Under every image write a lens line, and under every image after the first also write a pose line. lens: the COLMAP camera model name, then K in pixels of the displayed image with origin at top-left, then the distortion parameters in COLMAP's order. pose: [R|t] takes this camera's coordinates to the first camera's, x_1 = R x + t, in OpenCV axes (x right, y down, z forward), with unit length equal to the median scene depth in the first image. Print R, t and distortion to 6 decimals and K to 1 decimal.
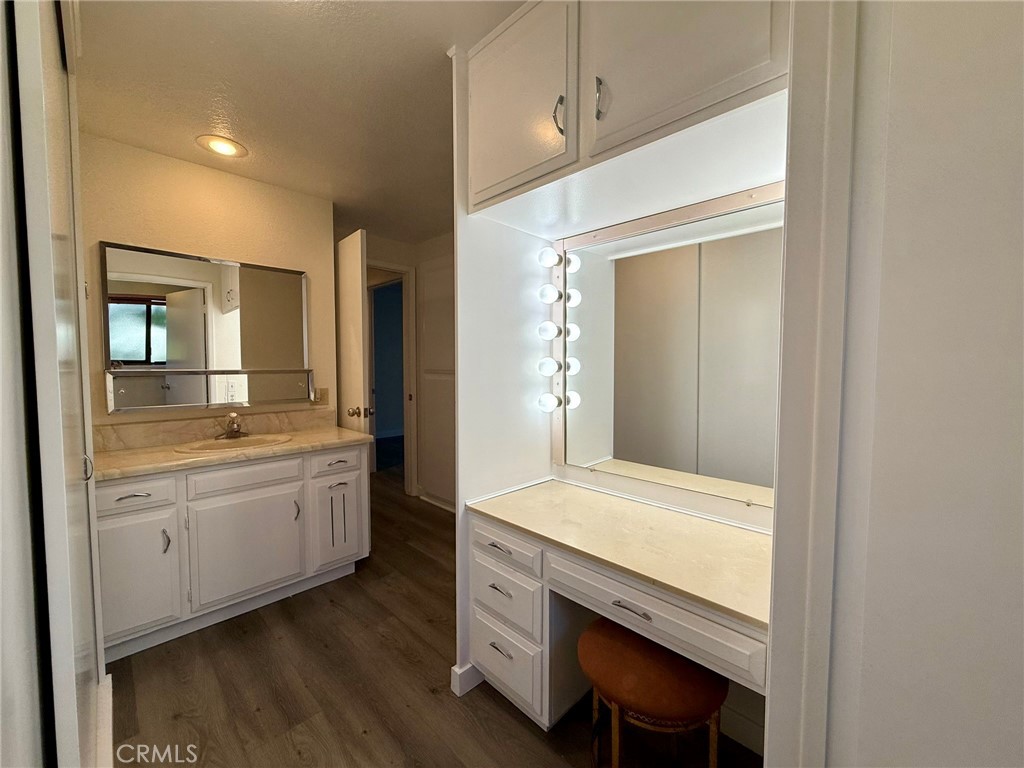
lens RADIAL K [[408.4, 0, 508.9], [0, 408.4, 384.7], [0, 0, 1]] dist [0.001011, 0.000070]
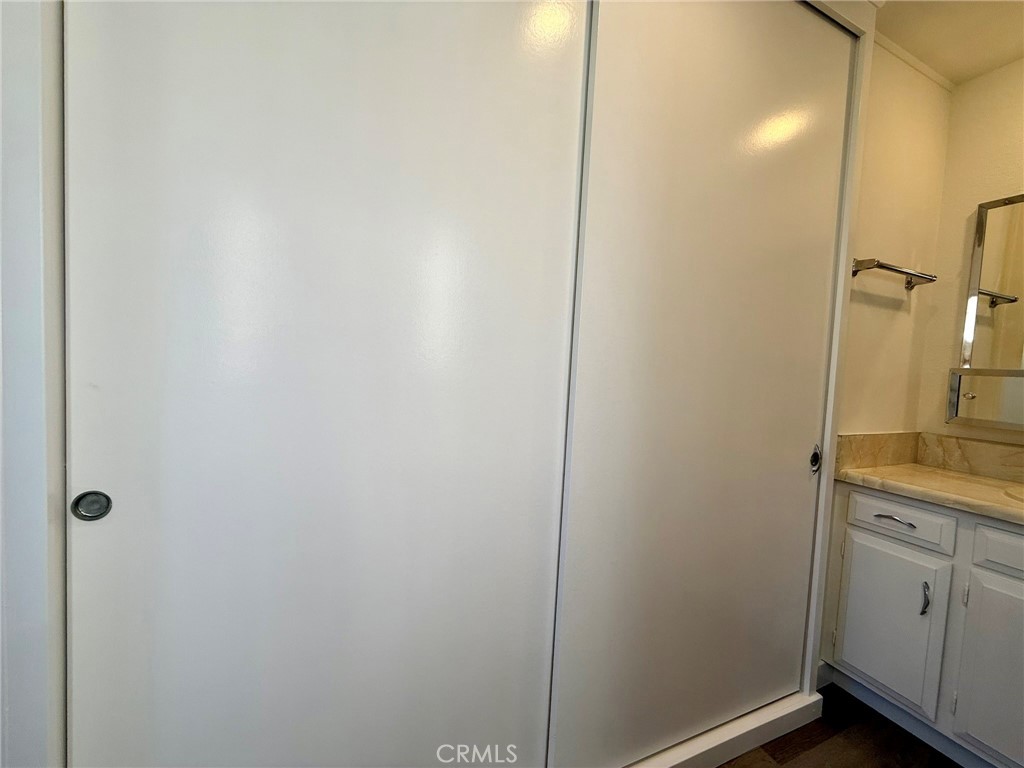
lens RADIAL K [[408.4, 0, 508.9], [0, 408.4, 384.7], [0, 0, 1]] dist [0.001011, 0.000070]
pose [[-0.338704, 0.033059, -0.940312, 0.068298], [-0.096662, 0.992872, 0.069725, 0.029541], [0.935914, 0.114509, -0.333094, 0.512680]]
